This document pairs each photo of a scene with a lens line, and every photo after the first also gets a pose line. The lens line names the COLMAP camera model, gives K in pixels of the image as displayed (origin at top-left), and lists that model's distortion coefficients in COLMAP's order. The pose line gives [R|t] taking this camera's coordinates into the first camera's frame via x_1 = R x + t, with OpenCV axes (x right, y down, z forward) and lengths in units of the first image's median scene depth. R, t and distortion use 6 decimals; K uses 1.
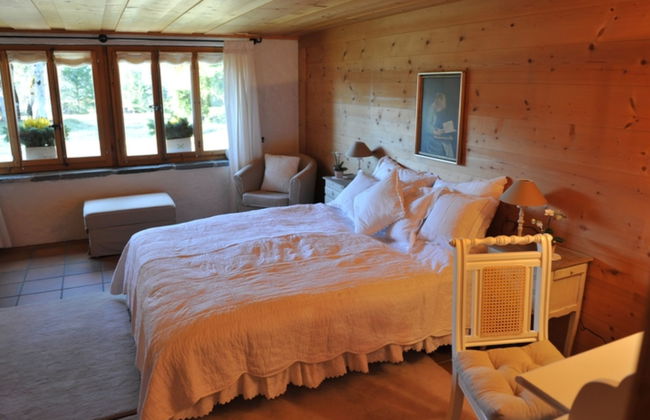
lens RADIAL K [[495.5, 0, 331.8], [0, 495.5, 209.4], [0, 0, 1]] dist [-0.047424, -0.009779]
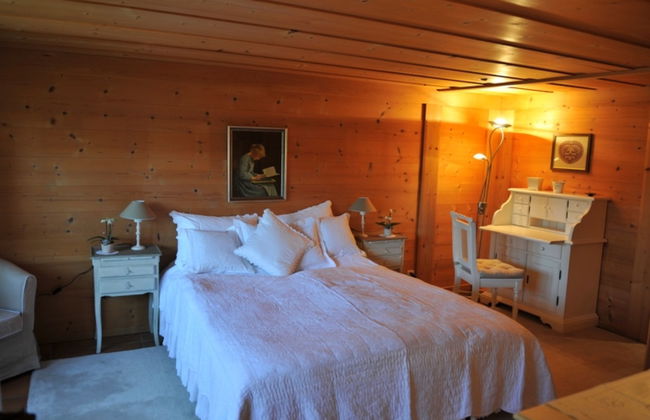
lens RADIAL K [[495.5, 0, 331.8], [0, 495.5, 209.4], [0, 0, 1]] dist [-0.047424, -0.009779]
pose [[-0.019647, -0.129695, 0.991359, -0.959207], [0.214336, 0.967952, 0.130880, -0.200484], [-0.976562, 0.215055, 0.008781, 0.845891]]
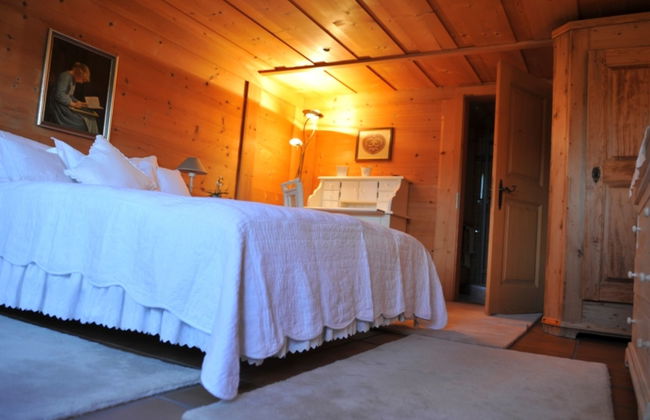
lens RADIAL K [[495.5, 0, 331.8], [0, 495.5, 209.4], [0, 0, 1]] dist [-0.047424, -0.009779]
pose [[-0.577710, 0.014885, 0.816107, -0.794726], [0.124531, 0.989736, 0.070102, 0.030706], [-0.806687, 0.142129, -0.573634, 1.178921]]
